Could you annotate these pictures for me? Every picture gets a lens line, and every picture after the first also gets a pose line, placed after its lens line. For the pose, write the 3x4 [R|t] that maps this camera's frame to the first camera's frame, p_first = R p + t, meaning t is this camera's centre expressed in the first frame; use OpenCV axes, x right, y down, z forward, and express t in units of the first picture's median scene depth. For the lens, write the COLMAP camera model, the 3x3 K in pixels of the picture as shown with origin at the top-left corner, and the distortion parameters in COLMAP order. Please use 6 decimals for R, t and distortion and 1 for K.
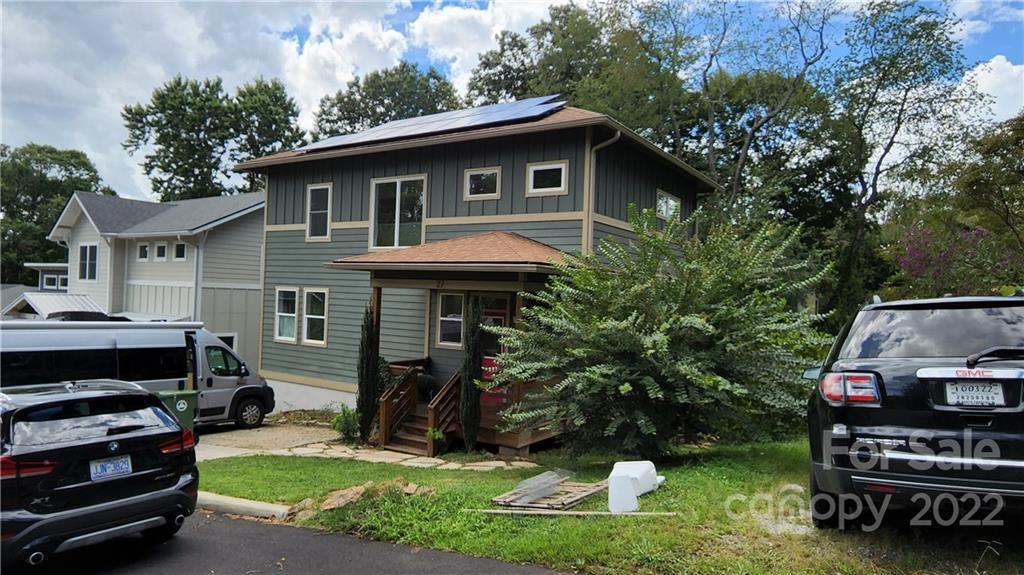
lens RADIAL K [[647.1, 0, 517.5], [0, 647.1, 303.5], [0, 0, 1]] dist [-0.011650, 0.010183]
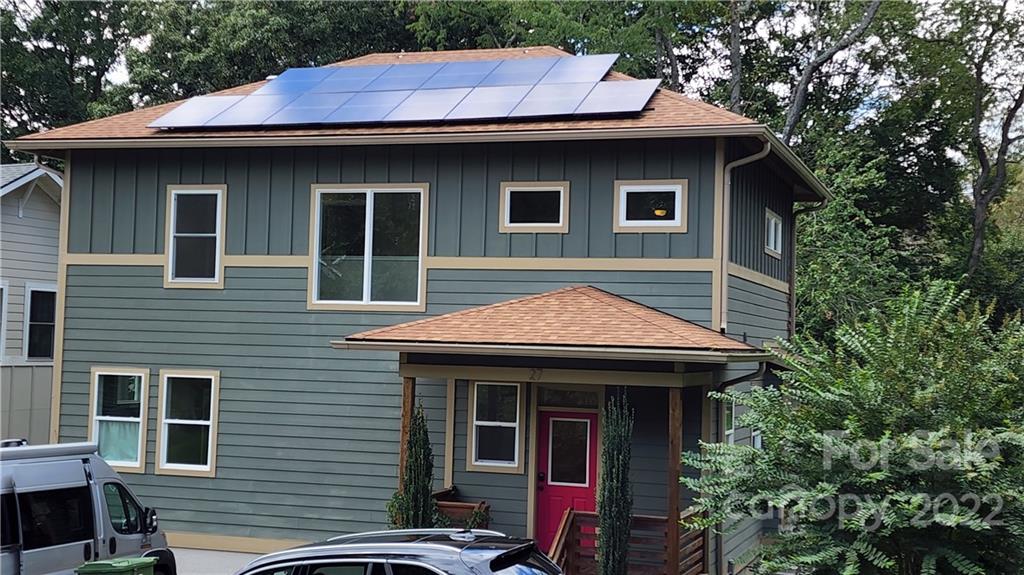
lens RADIAL K [[1457.0, 0, 514.7], [0, 1457.0, 286.4], [0, 0, 1]] dist [0.113559, 0.000000]
pose [[0.969000, -0.000084, 0.247062, -0.393690], [0.010784, 0.999061, -0.041955, -0.044895], [-0.246827, 0.043319, 0.968091, -0.338435]]
